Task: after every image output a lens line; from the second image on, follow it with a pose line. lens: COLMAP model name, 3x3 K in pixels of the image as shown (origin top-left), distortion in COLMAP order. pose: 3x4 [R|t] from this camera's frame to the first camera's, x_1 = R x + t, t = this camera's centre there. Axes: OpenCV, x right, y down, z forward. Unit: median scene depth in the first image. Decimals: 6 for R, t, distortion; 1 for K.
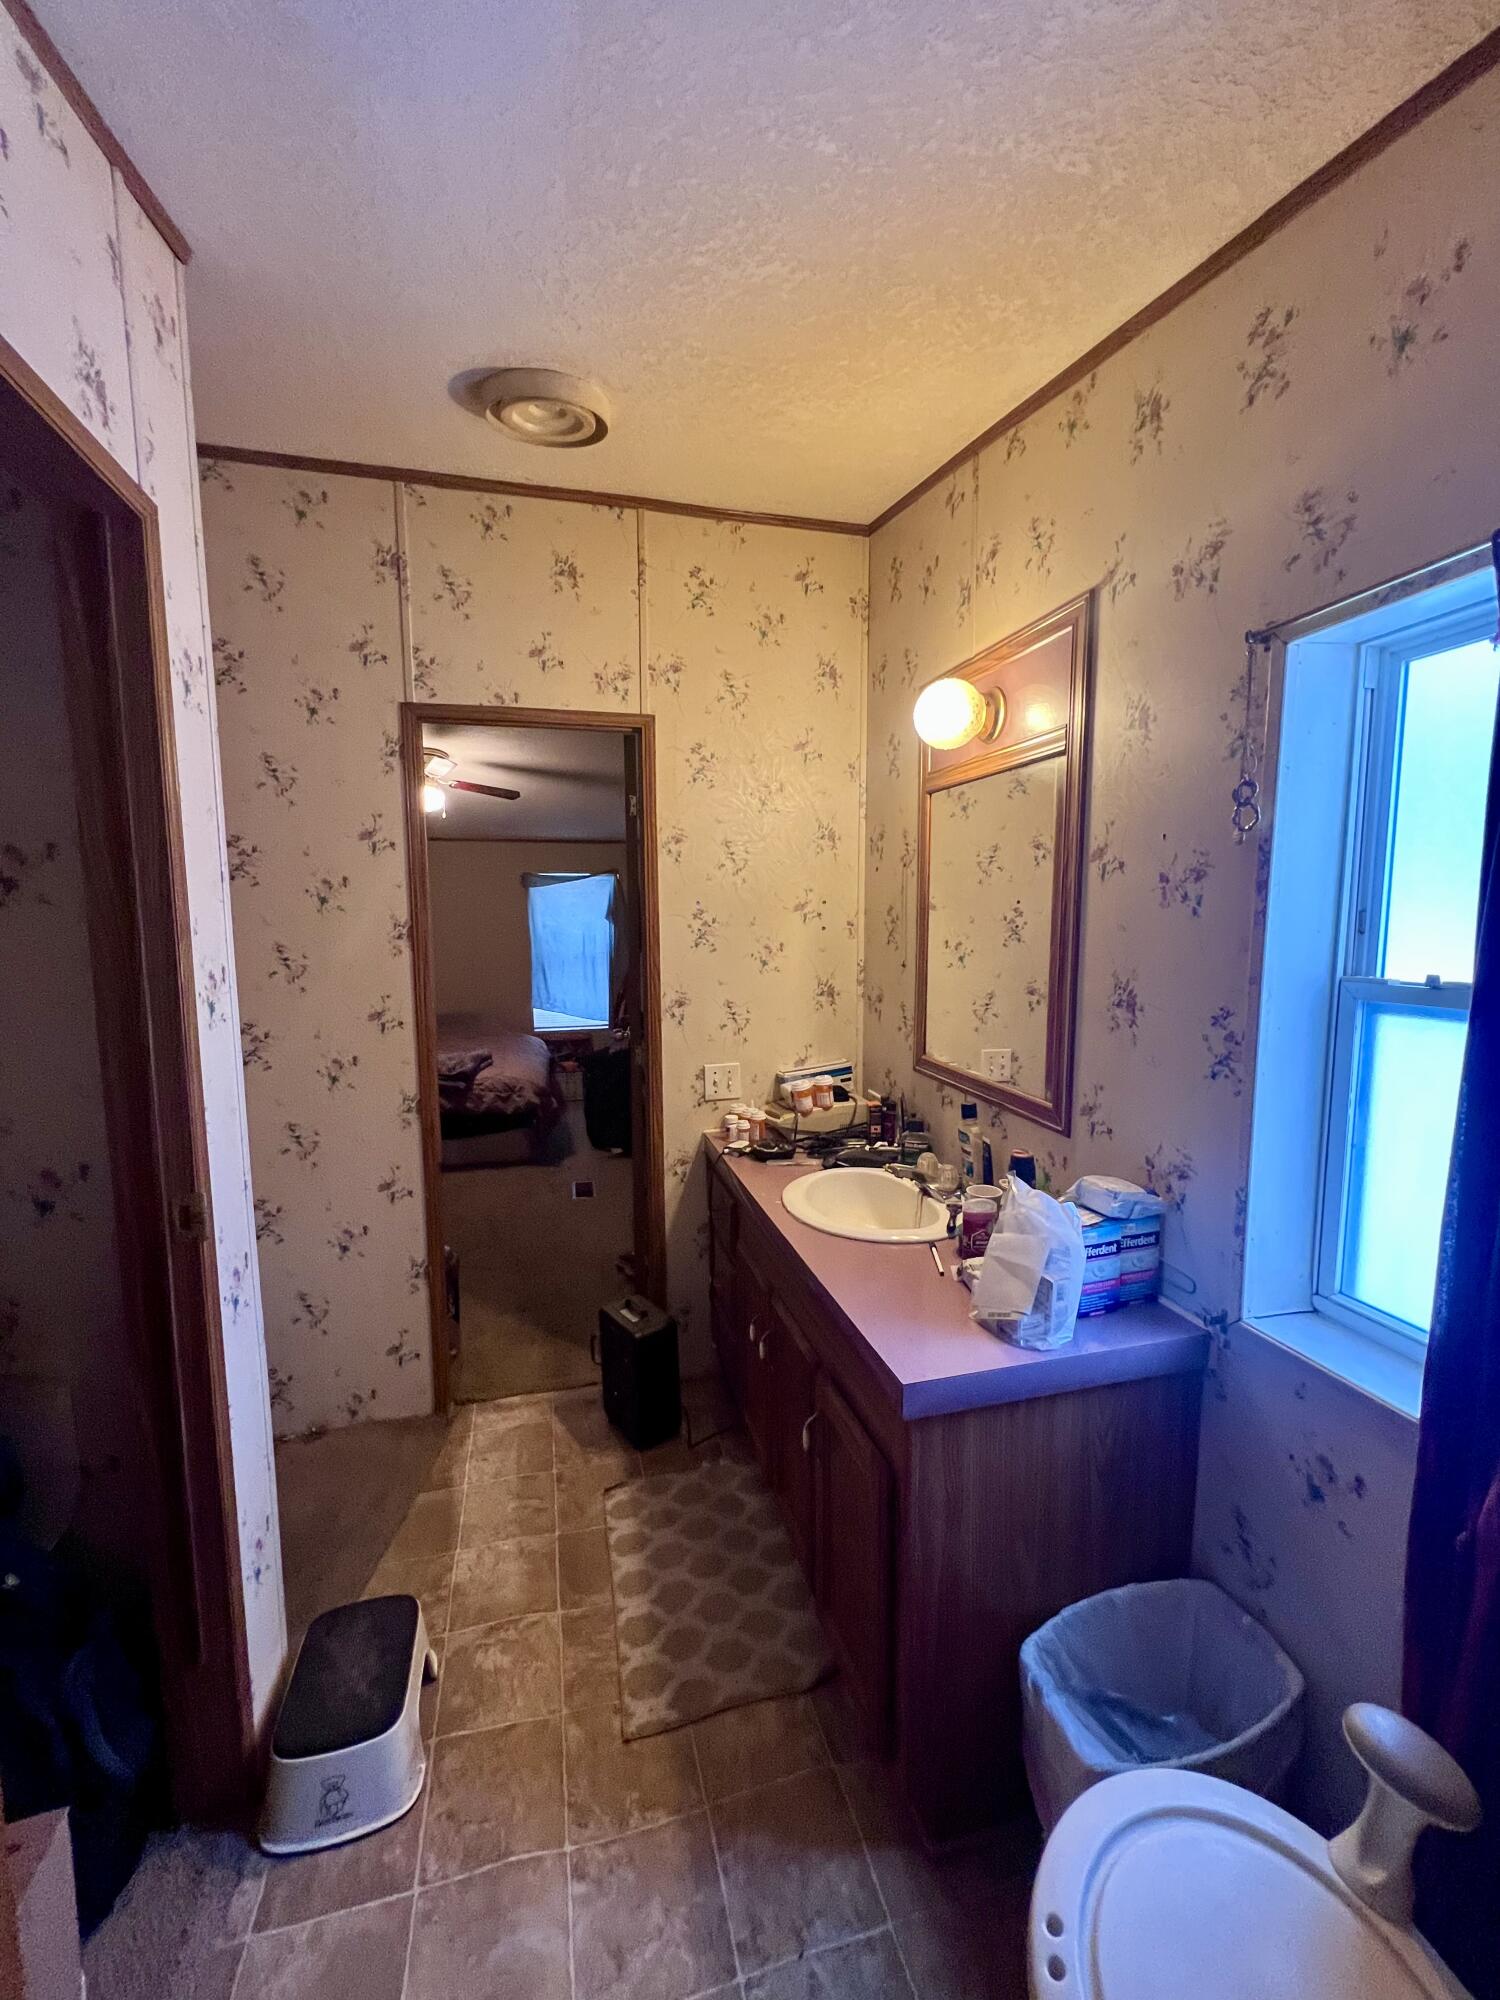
lens RADIAL K [[800.6, 0, 750.0], [0, 800.6, 1000.0], [0, 0, 1]] dist [-0.001281, -0.000057]
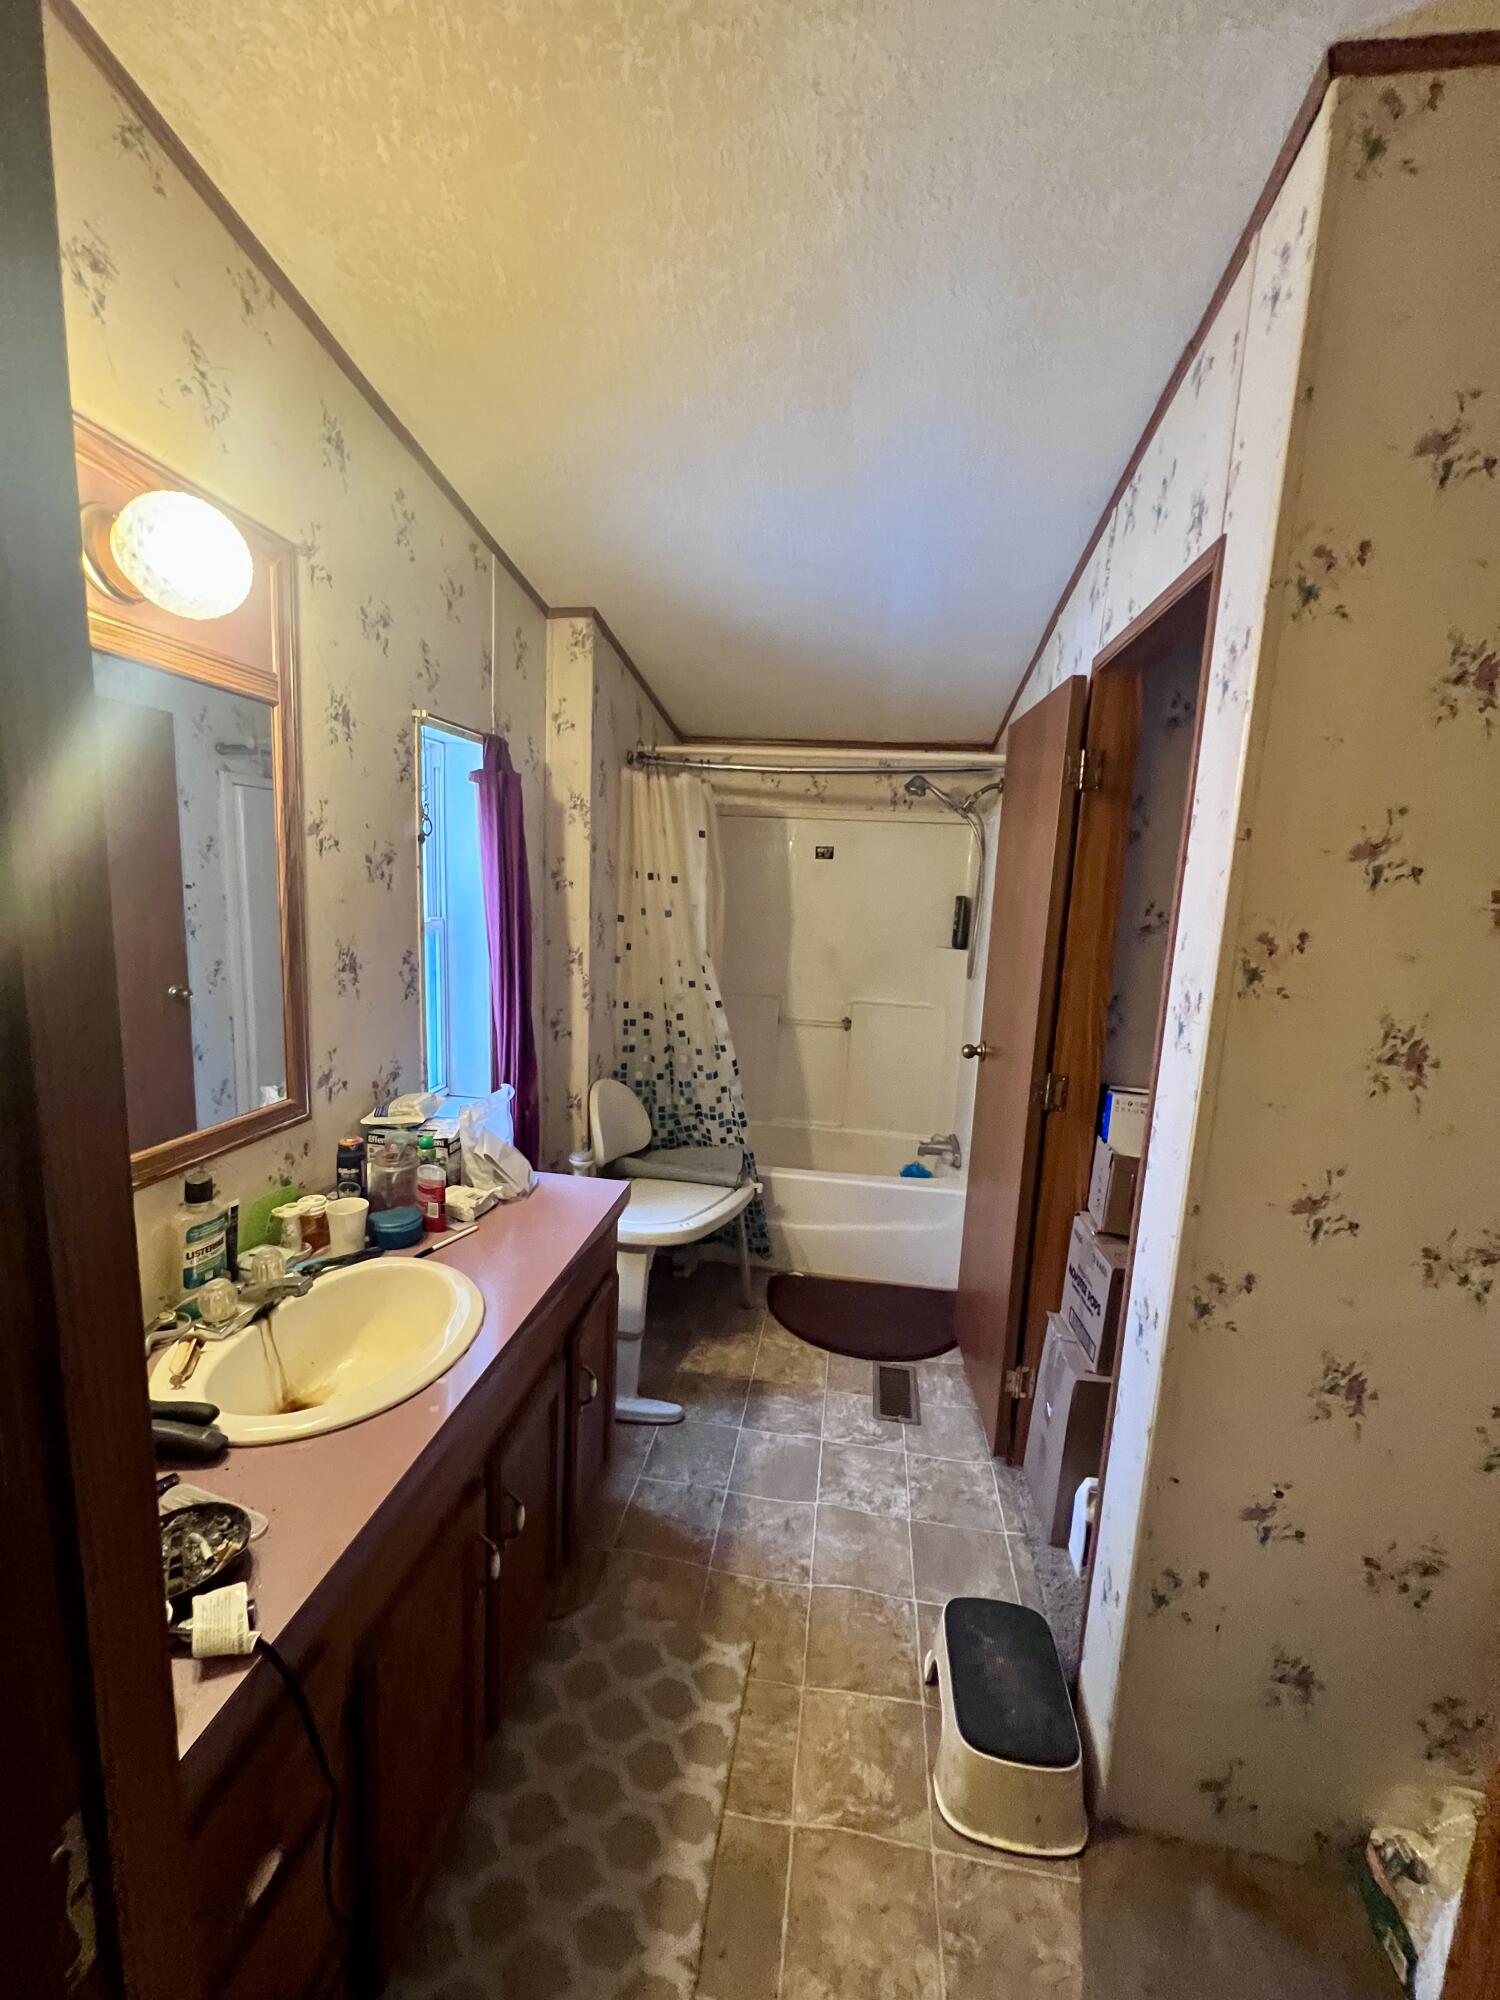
lens RADIAL K [[800.6, 0, 750.0], [0, 800.6, 1000.0], [0, 0, 1]] dist [-0.001281, -0.000057]
pose [[-0.919142, -0.093523, 0.382663, -0.403495], [0.001551, 0.970542, 0.240927, -0.180705], [-0.393923, 0.222040, -0.891921, 1.459668]]
